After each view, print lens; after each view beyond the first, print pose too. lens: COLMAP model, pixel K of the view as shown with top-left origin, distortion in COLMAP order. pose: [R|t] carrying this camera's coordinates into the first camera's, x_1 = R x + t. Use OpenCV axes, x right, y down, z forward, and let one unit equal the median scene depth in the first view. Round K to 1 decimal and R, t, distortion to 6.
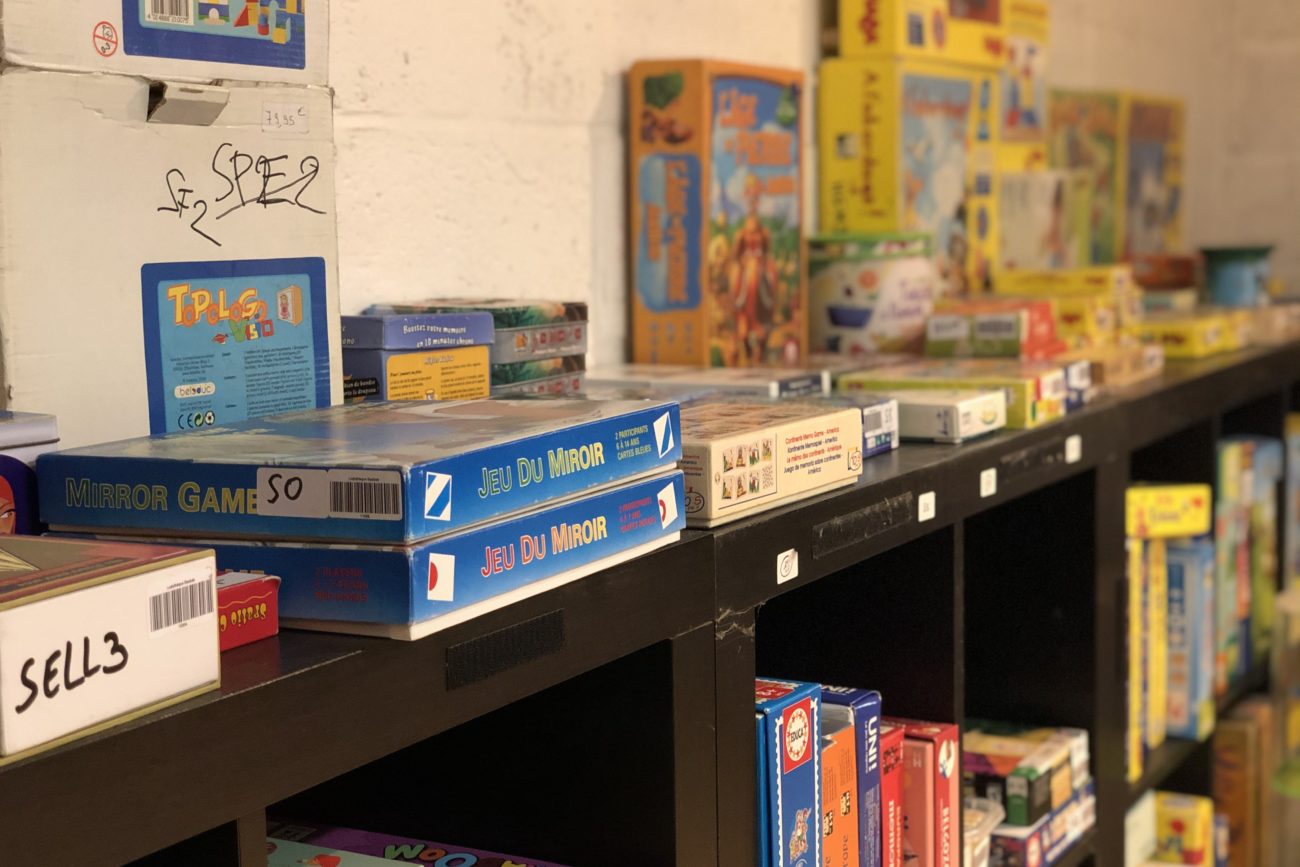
lens RADIAL K [[1990.8, 0, 646.2], [0, 1990.8, 424.9], [0, 0, 1]] dist [0.042719, 0.000000]
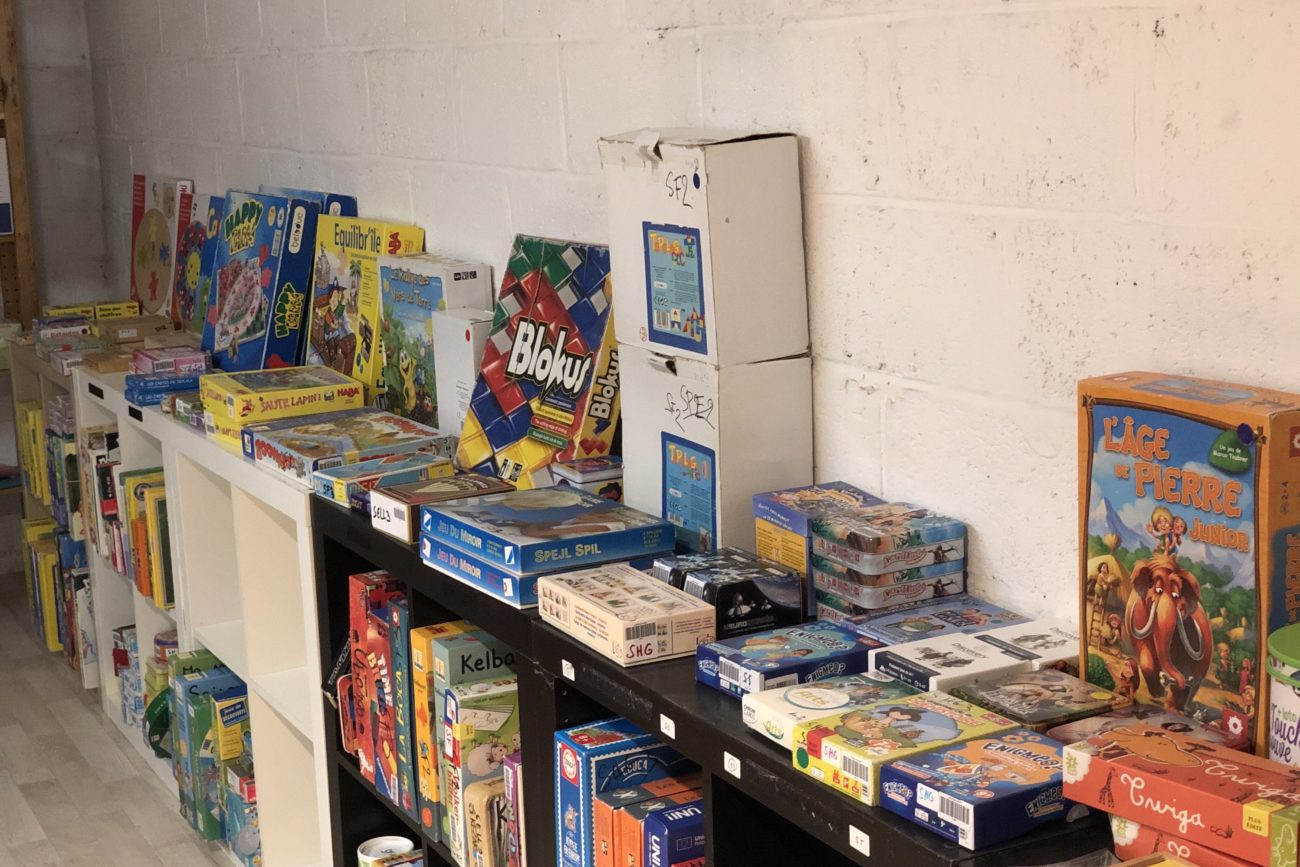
lens RADIAL K [[1990.8, 0, 645.5], [0, 1990.8, 437.2], [0, 0, 1]] dist [0.042719, 0.000000]
pose [[-0.559975, 0.198922, -0.804275, 1.433965], [-0.037984, 0.963565, 0.264765, -0.609223], [0.827639, 0.178811, -0.532016, 1.982782]]
